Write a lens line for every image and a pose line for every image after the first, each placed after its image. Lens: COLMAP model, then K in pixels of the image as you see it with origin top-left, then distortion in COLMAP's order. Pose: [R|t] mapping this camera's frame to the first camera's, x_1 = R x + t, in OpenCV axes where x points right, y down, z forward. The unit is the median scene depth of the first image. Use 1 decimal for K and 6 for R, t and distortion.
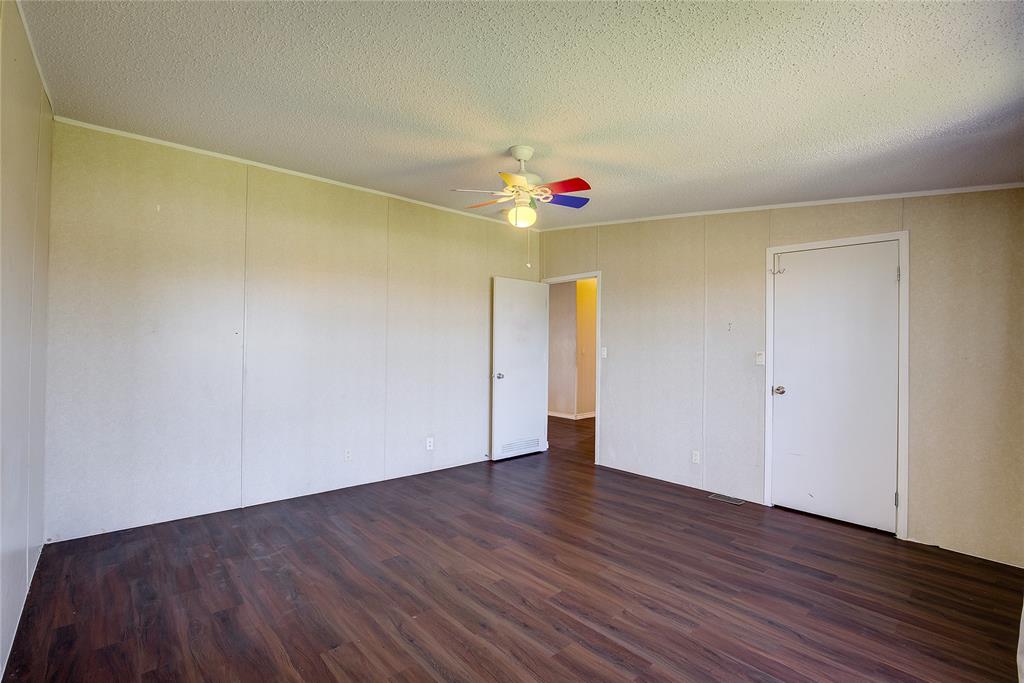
lens RADIAL K [[470.2, 0, 513.0], [0, 470.2, 342.3], [0, 0, 1]] dist [-0.025642, 0.000904]
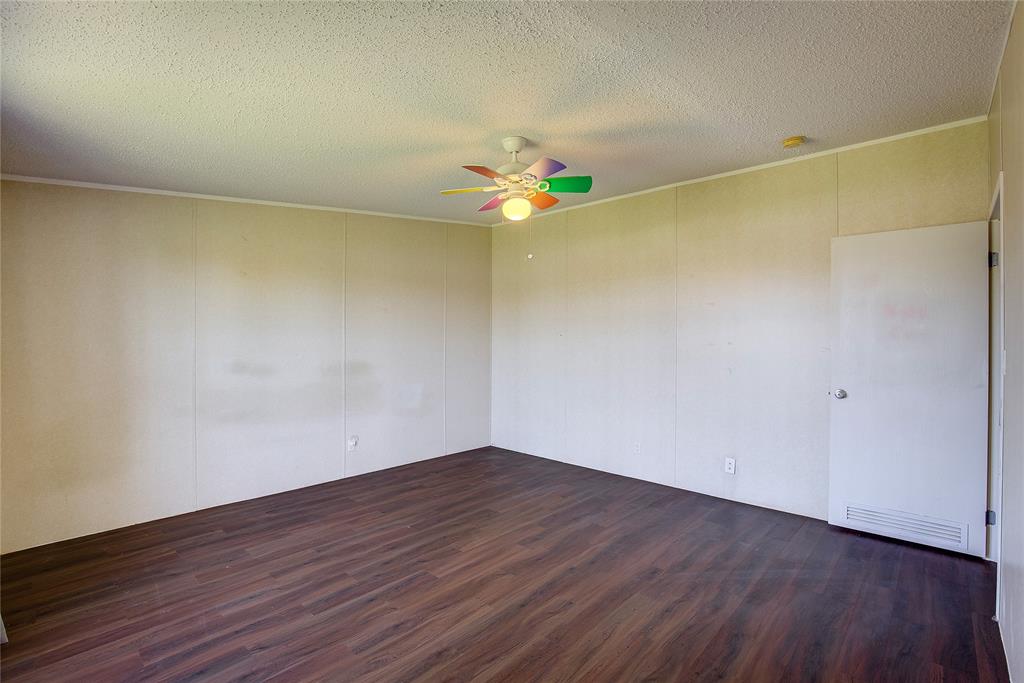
lens RADIAL K [[470.2, 0, 510.8], [0, 470.2, 337.2], [0, 0, 1]] dist [-0.025642, 0.000904]
pose [[0.090202, -0.016529, -0.995786, 0.928686], [-0.002367, 0.999856, -0.016811, 0.013125], [0.995921, 0.003873, 0.090150, 0.853589]]
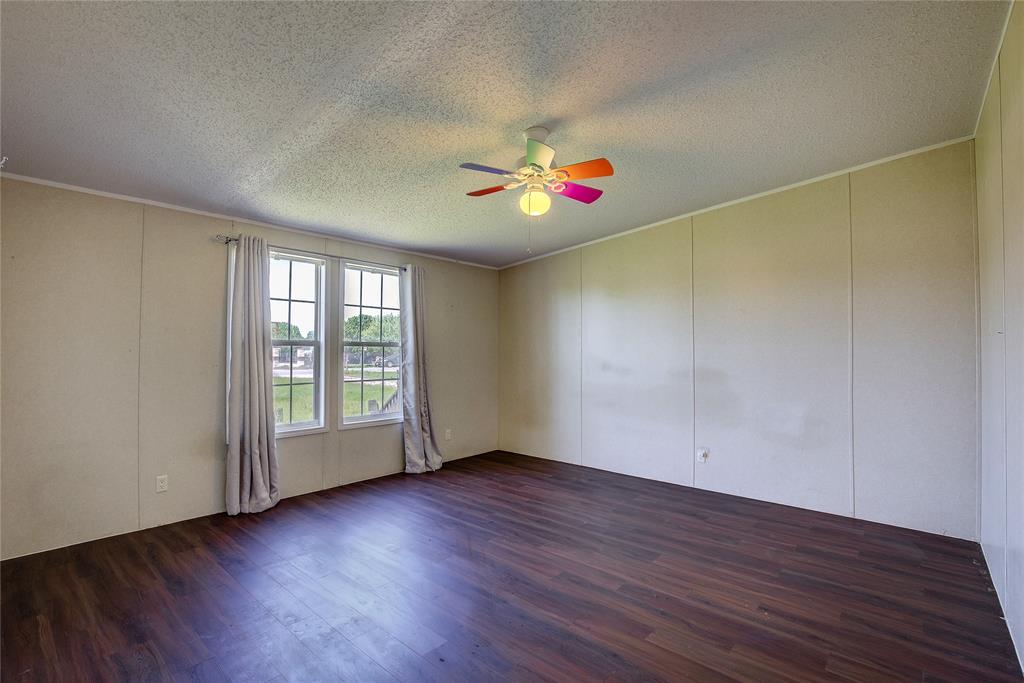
lens RADIAL K [[470.2, 0, 515.4], [0, 470.2, 339.0], [0, 0, 1]] dist [-0.025642, 0.000904]
pose [[-0.991766, -0.020351, -0.126436, 0.160830], [-0.018045, 0.999650, -0.019353, 0.015398], [0.126785, -0.016912, -0.991786, 1.803216]]
